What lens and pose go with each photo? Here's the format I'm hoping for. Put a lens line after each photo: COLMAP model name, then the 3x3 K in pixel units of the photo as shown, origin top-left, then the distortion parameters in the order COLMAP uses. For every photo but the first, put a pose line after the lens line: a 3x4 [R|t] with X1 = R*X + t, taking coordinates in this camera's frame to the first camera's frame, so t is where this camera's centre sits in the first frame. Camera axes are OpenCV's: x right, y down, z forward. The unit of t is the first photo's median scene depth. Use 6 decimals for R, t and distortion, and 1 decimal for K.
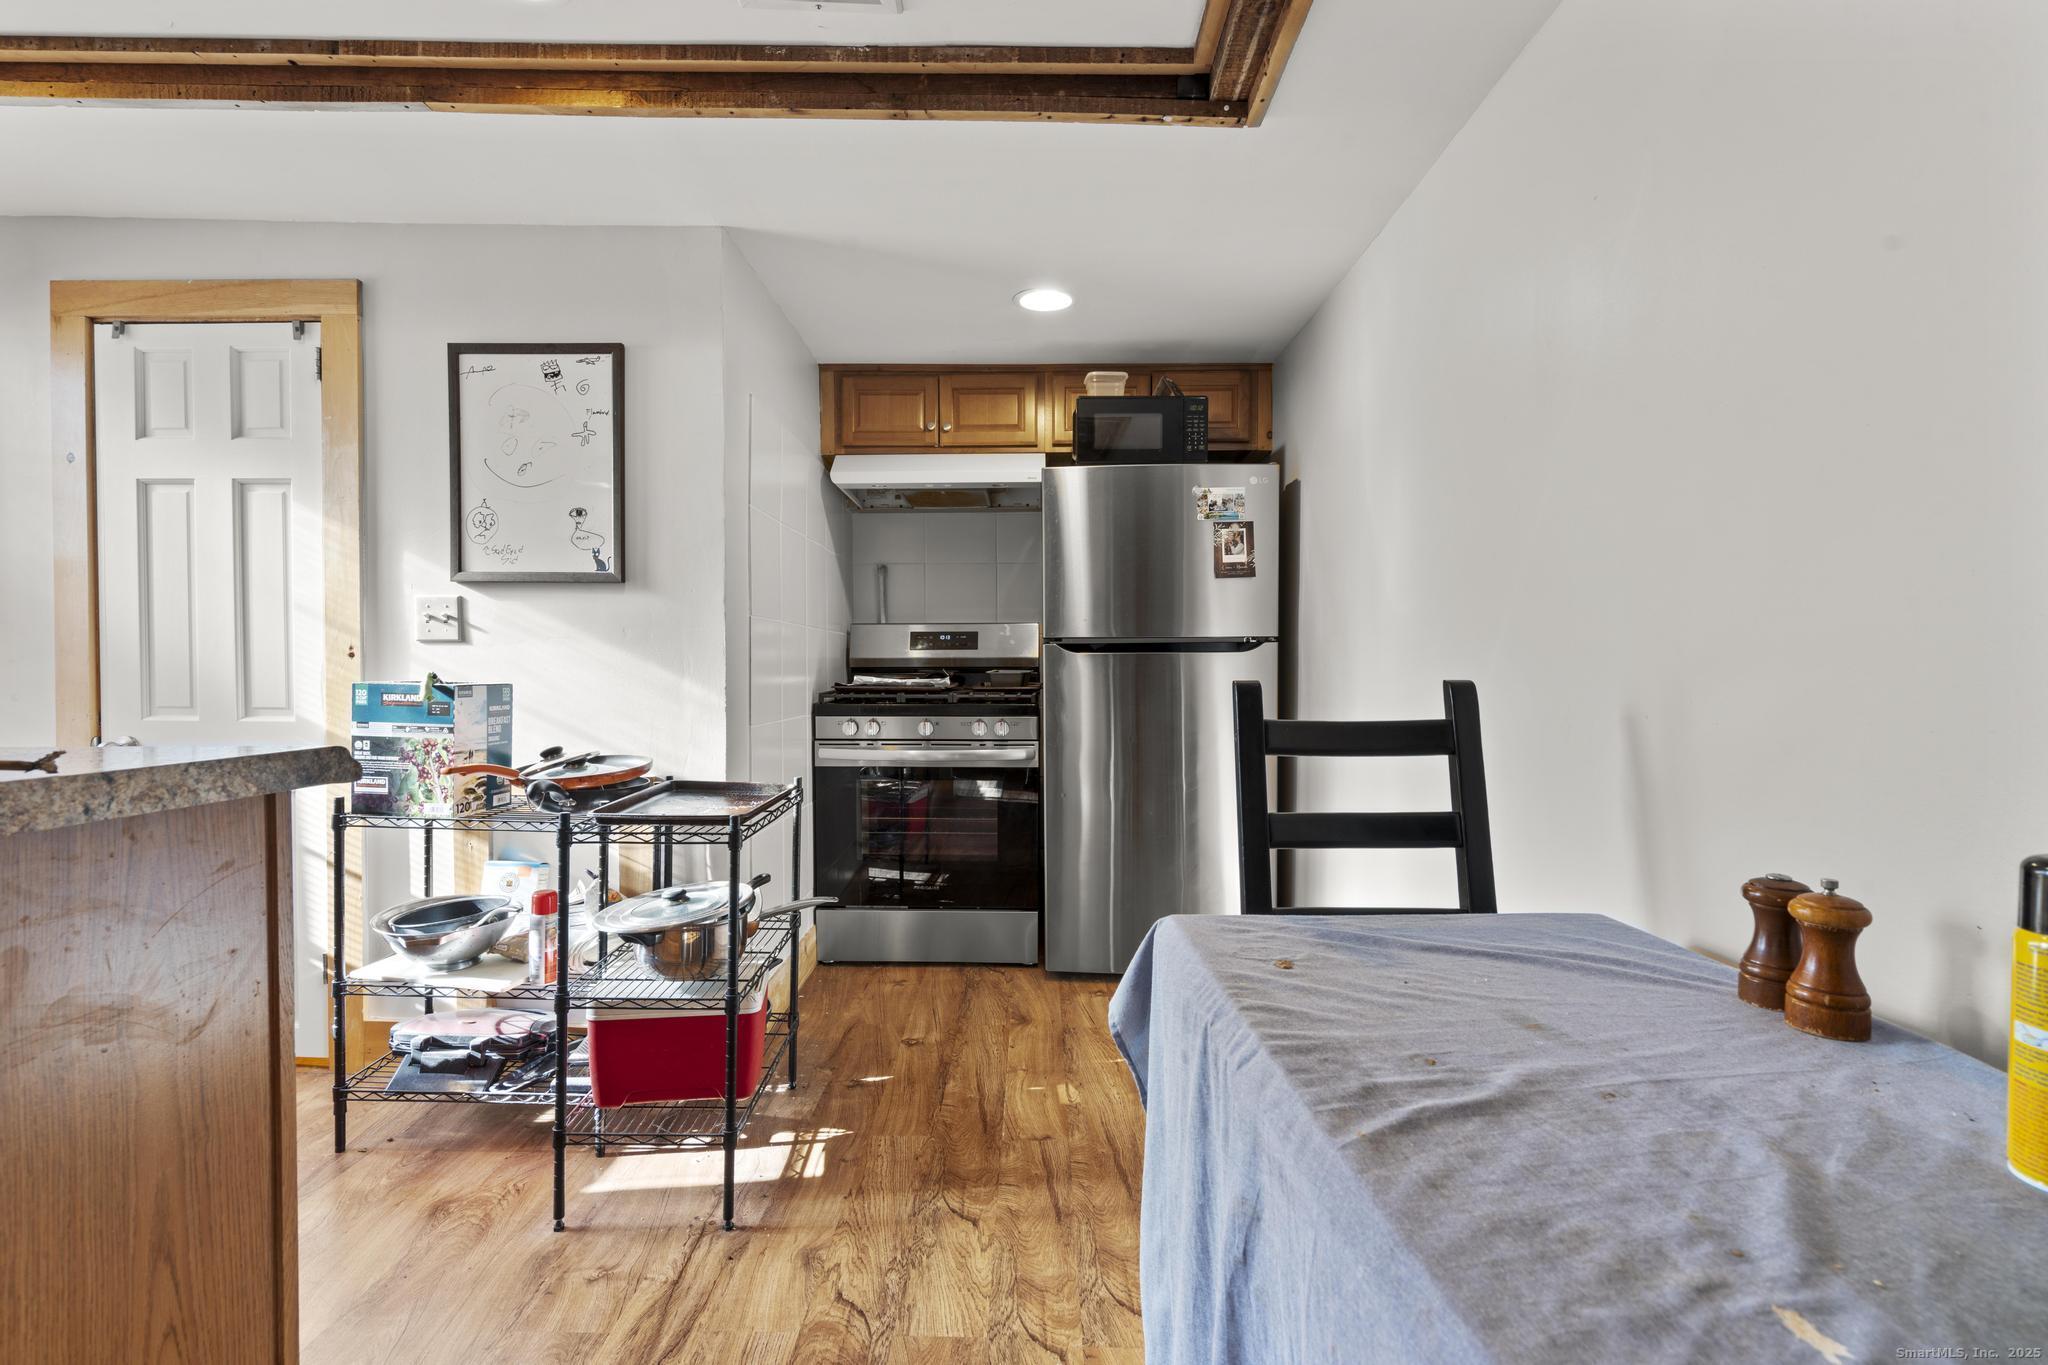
lens RADIAL K [[918.4, 0, 1024.0], [0, 918.4, 682.5], [0, 0, 1]] dist [-0.002997, 0.000749]
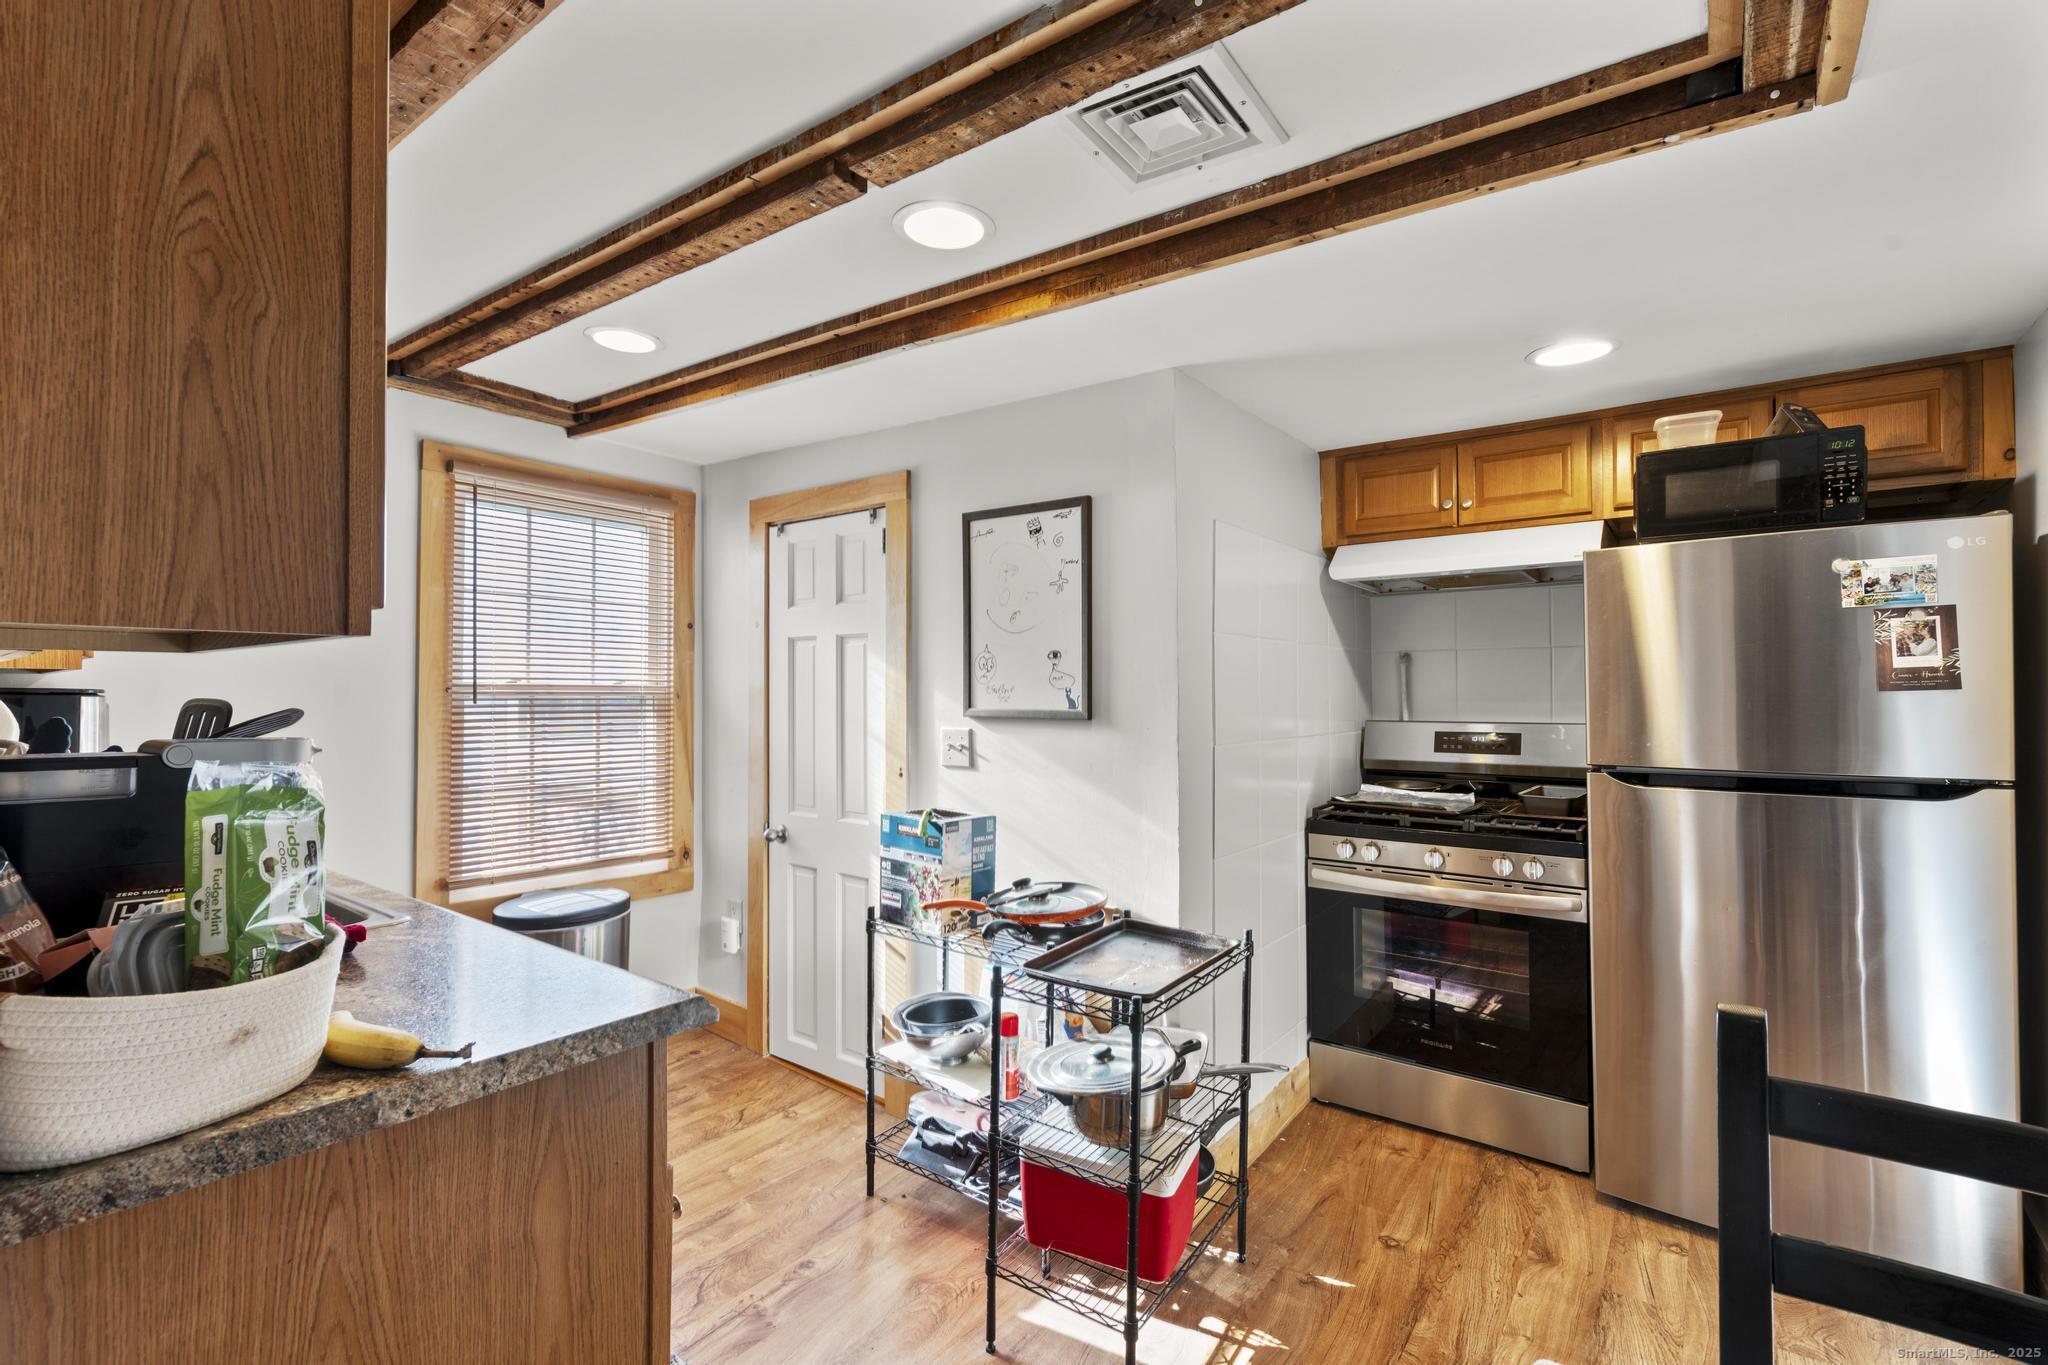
lens RADIAL K [[925.5, 0, 1024.0], [0, 925.5, 682.5], [0, 0, 1]] dist [-0.012882, 0.010022]
pose [[0.807853, -0.006042, -0.589353, 0.129317], [-0.010203, 0.999654, -0.024234, -0.125867], [0.589296, 0.025590, 0.807512, 0.096762]]
